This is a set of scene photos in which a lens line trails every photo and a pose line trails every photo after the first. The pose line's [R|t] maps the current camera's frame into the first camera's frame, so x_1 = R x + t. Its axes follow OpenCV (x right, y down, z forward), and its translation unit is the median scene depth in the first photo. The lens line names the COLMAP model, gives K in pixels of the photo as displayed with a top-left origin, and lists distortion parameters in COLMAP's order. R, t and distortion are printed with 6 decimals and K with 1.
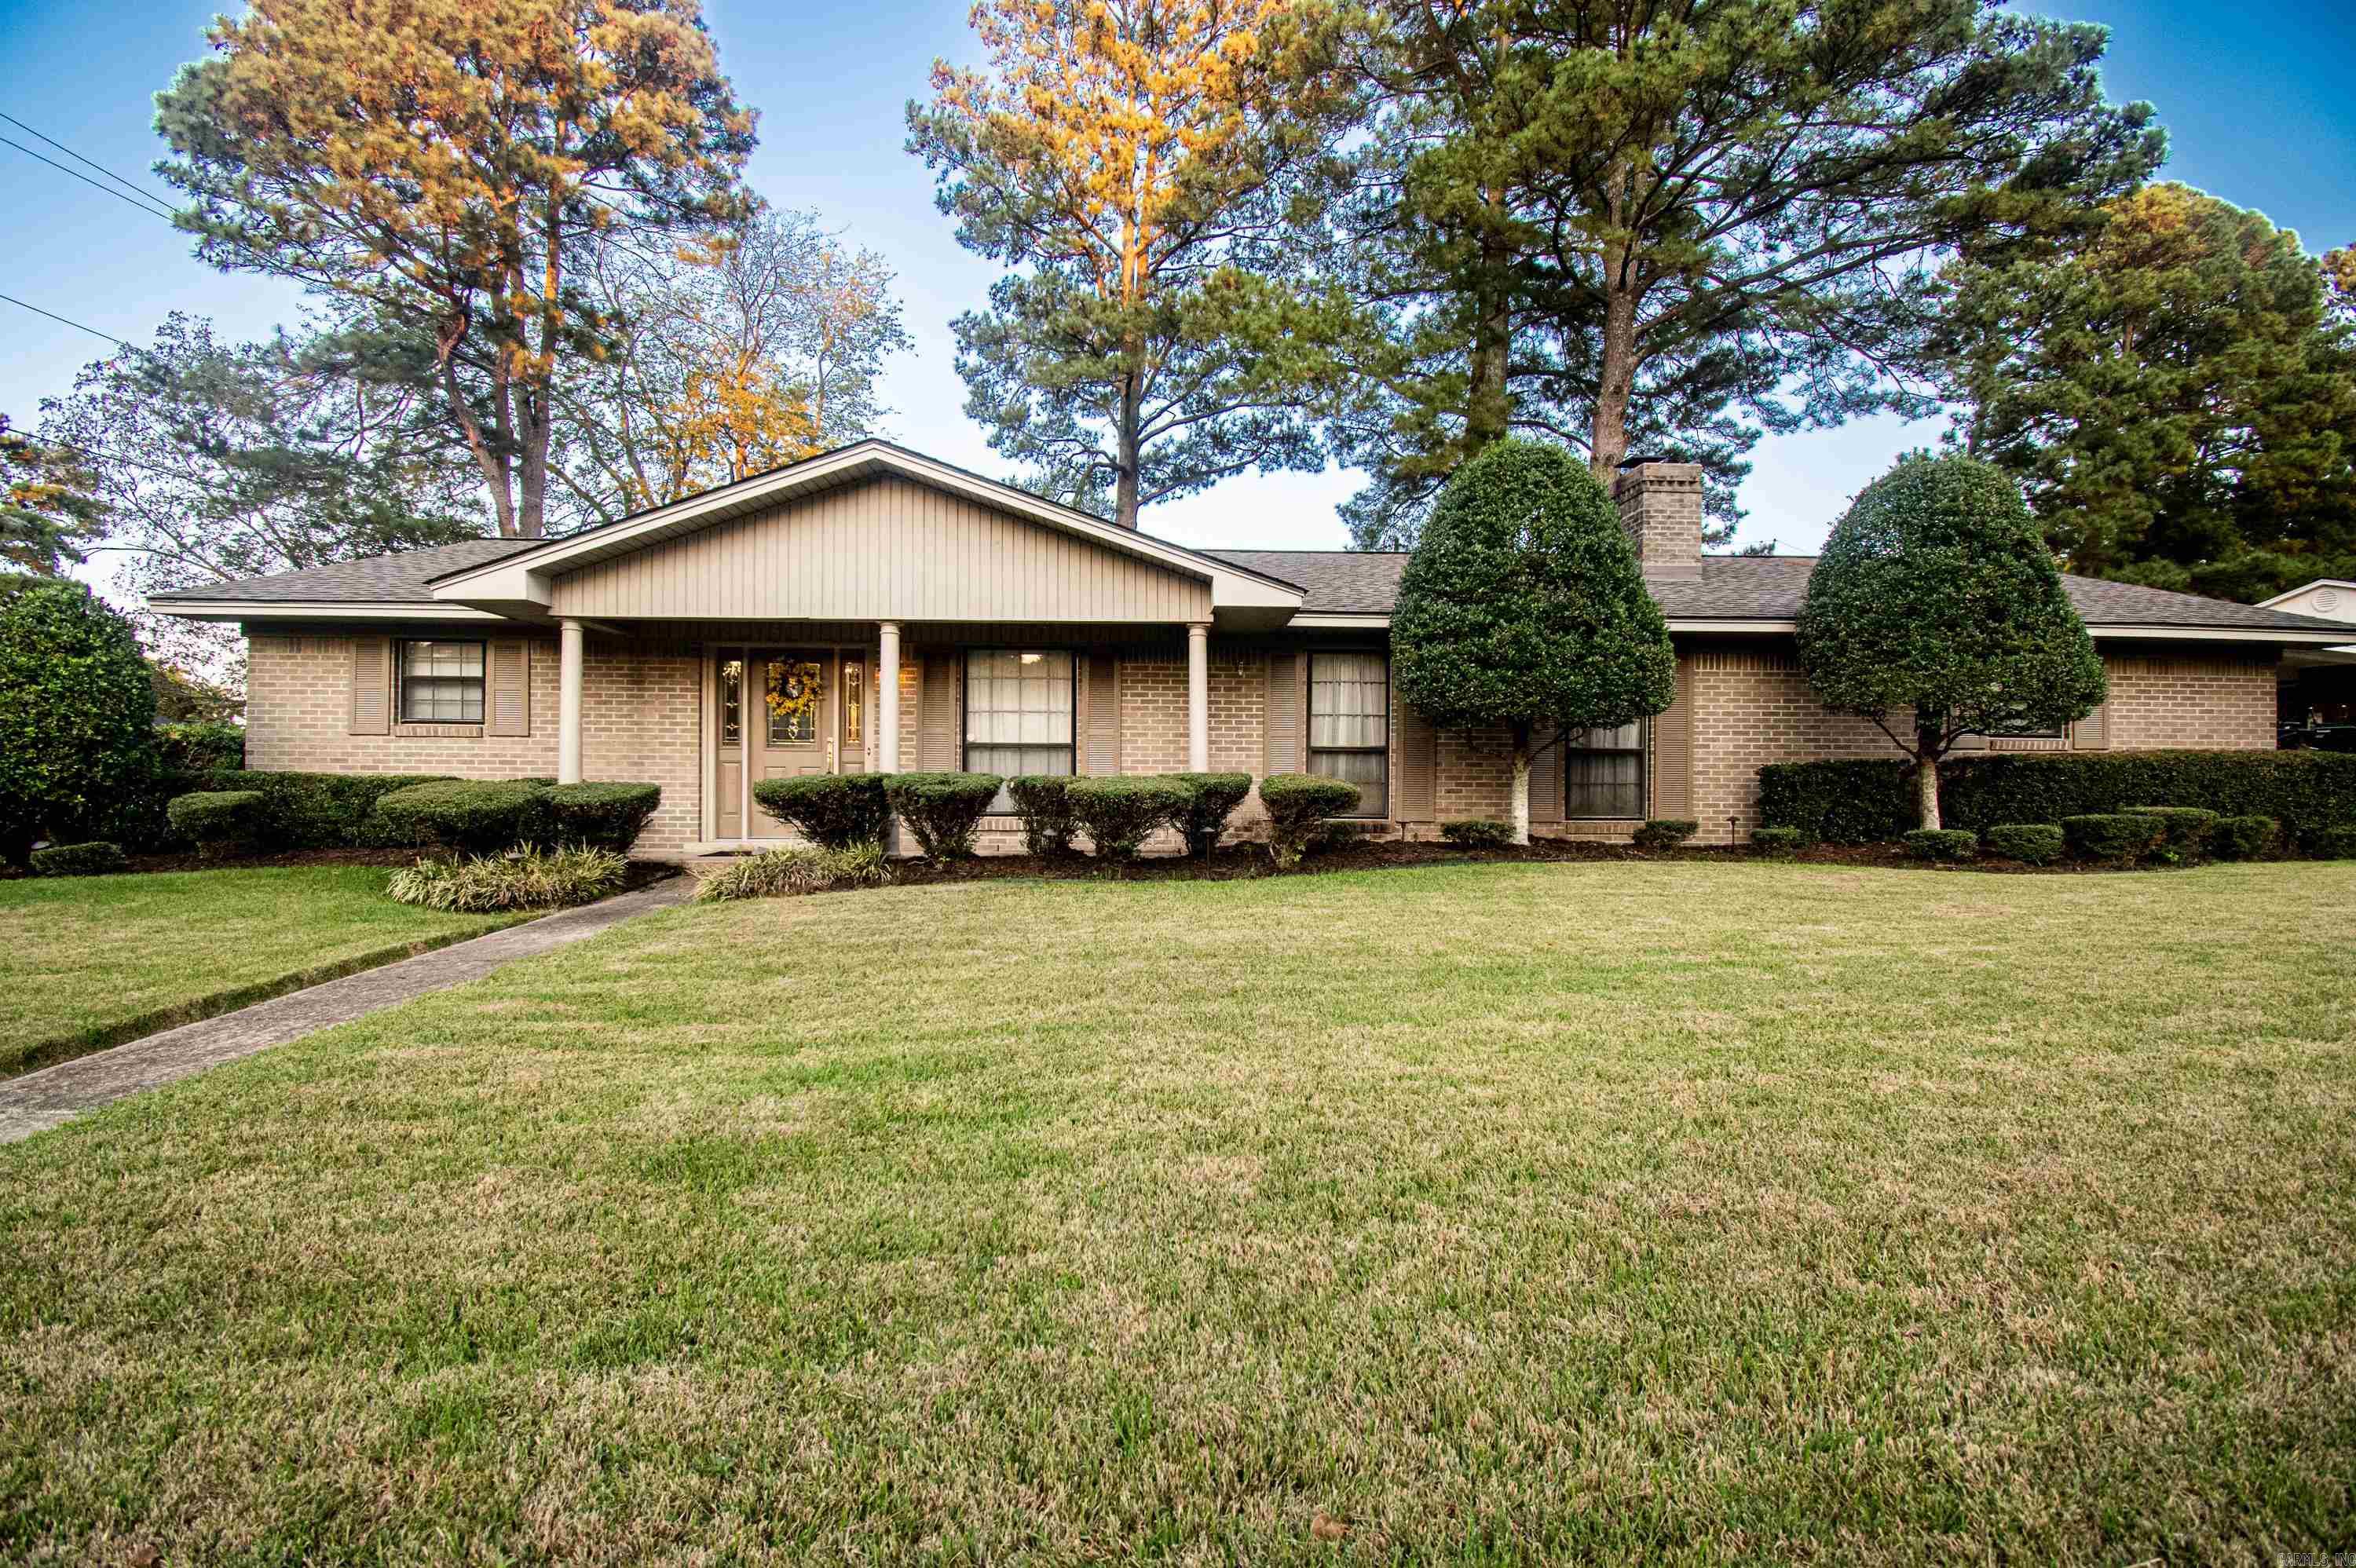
lens RADIAL K [[1015.9, 0, 1152.5], [0, 1015.9, 782.0], [0, 0, 1]] dist [0.020271, -0.023961]
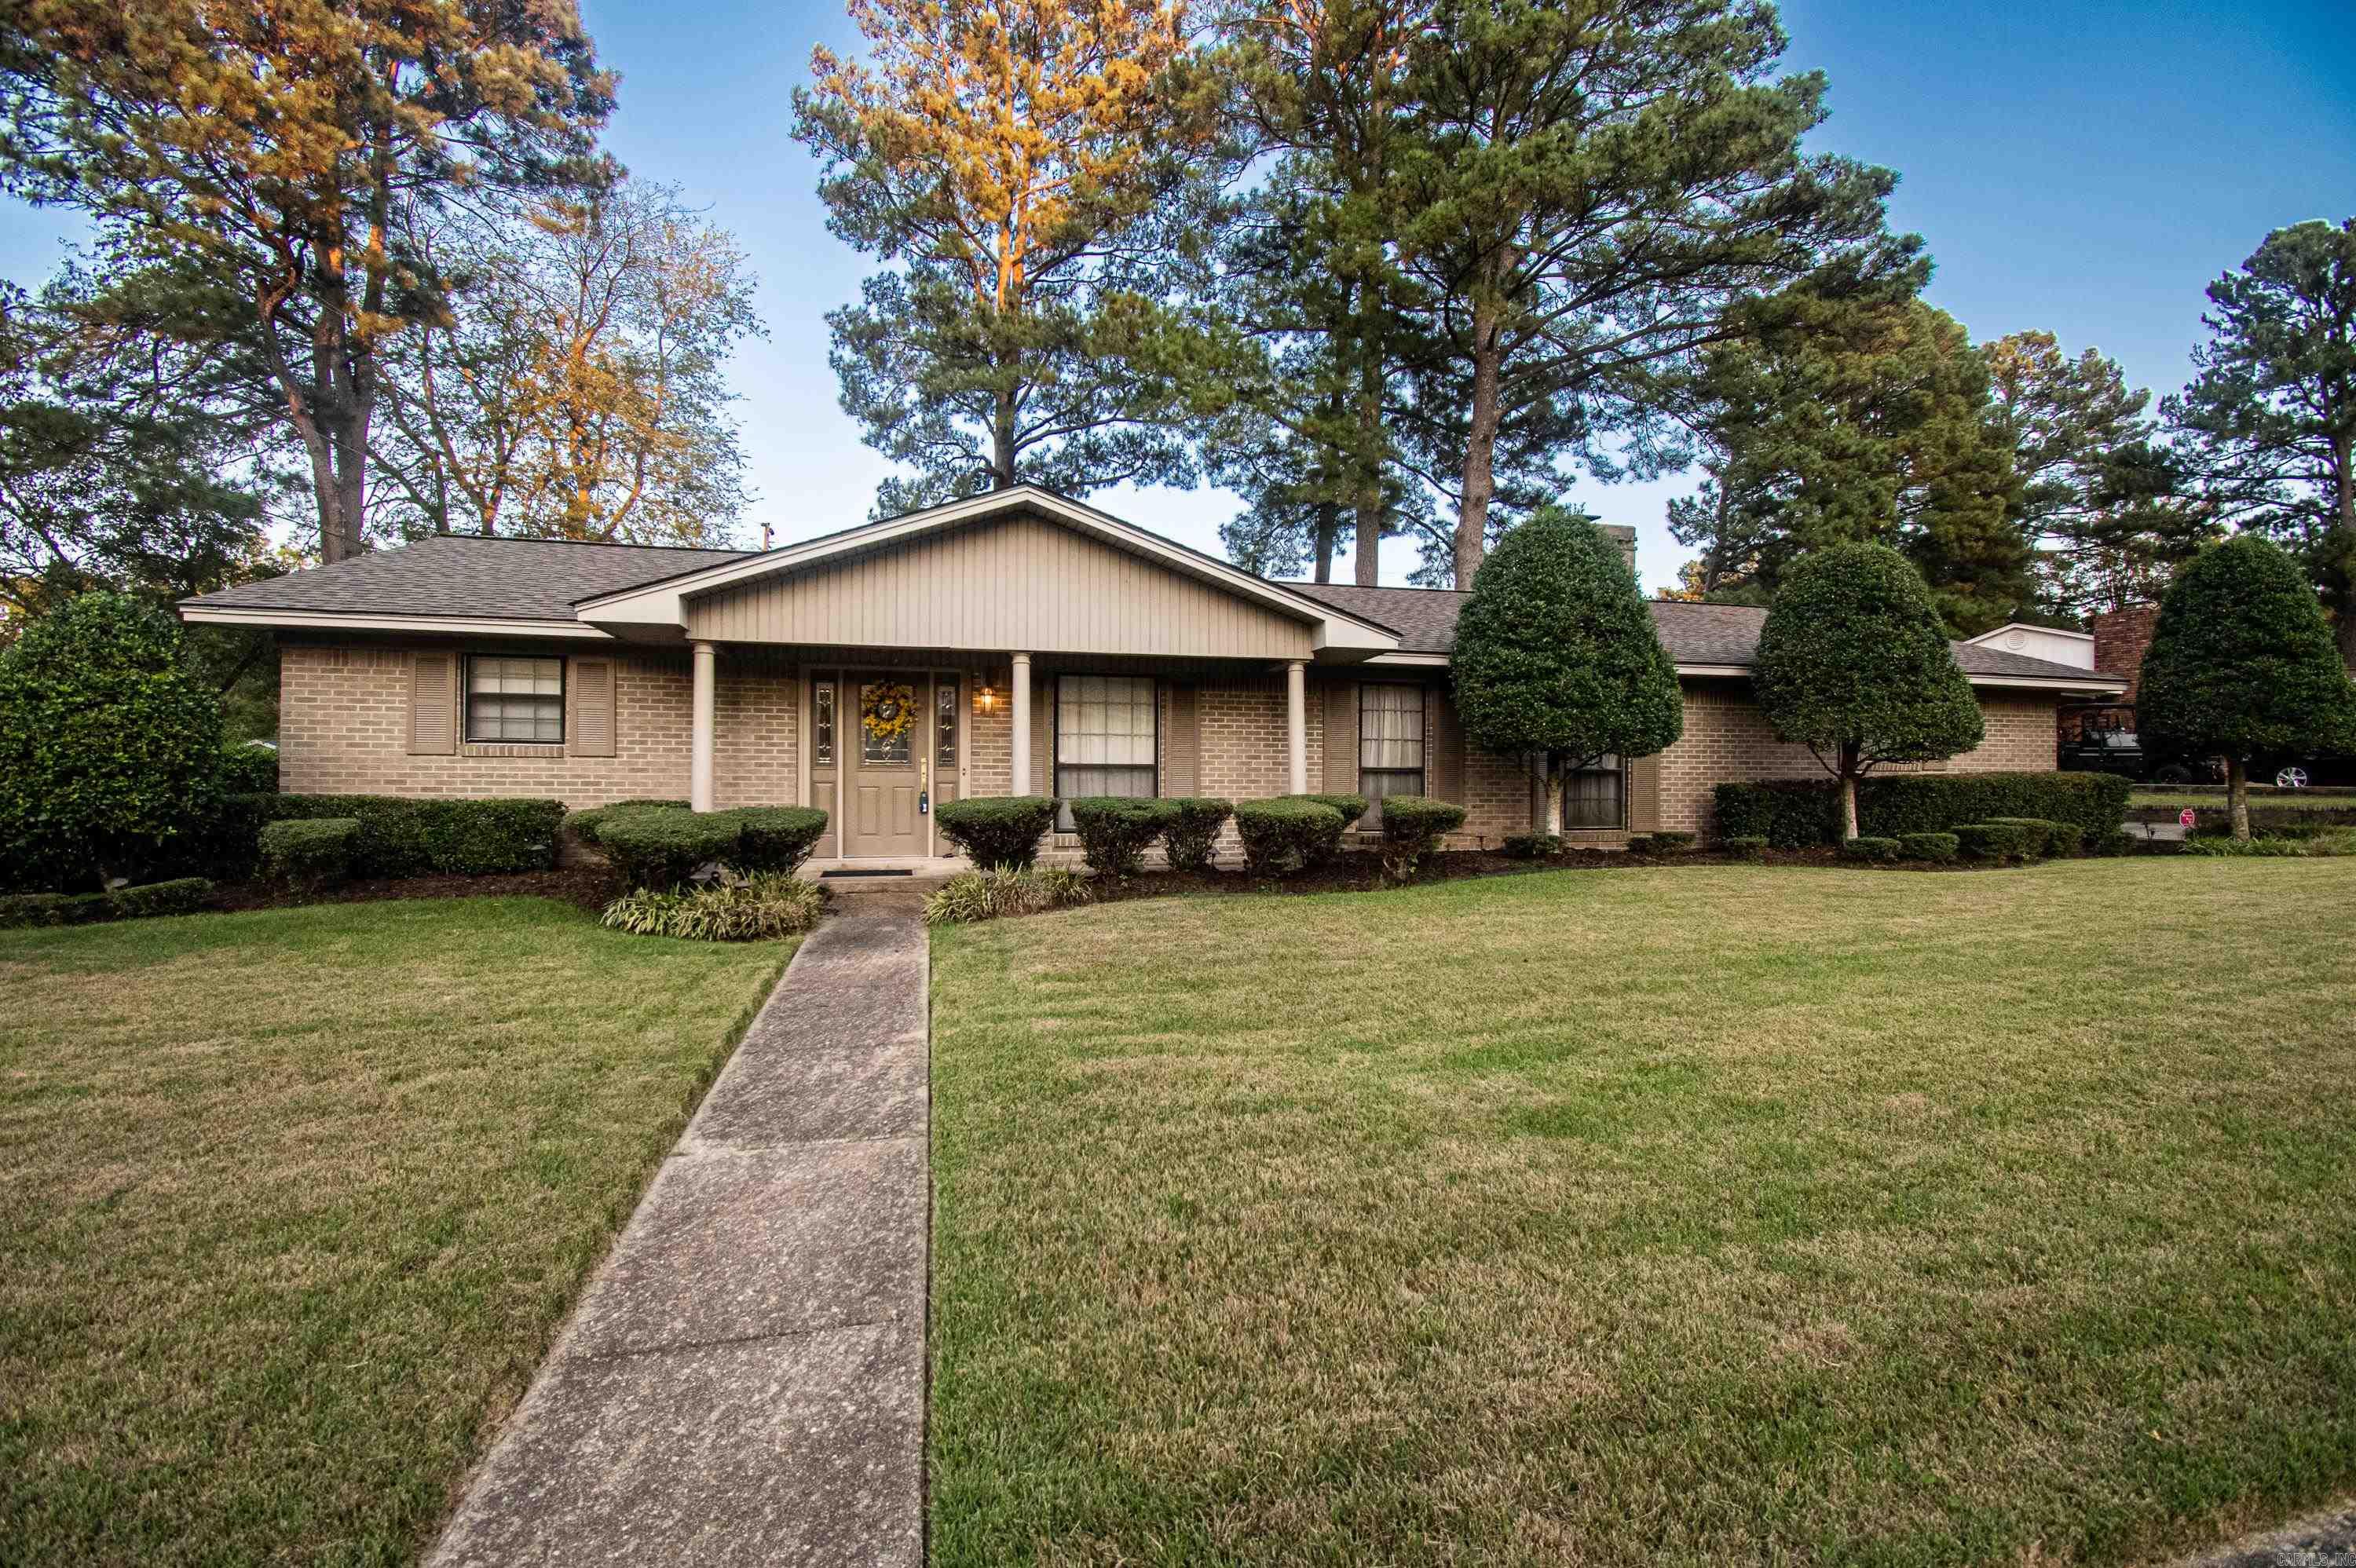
lens RADIAL K [[1015.9, 0, 1152.5], [0, 1015.9, 782.0], [0, 0, 1]] dist [0.020271, -0.023961]
pose [[0.979427, -0.001809, 0.201792, -0.120622], [0.001417, 0.999997, 0.002088, -0.008731], [-0.201795, -0.001759, 0.979426, -0.022618]]
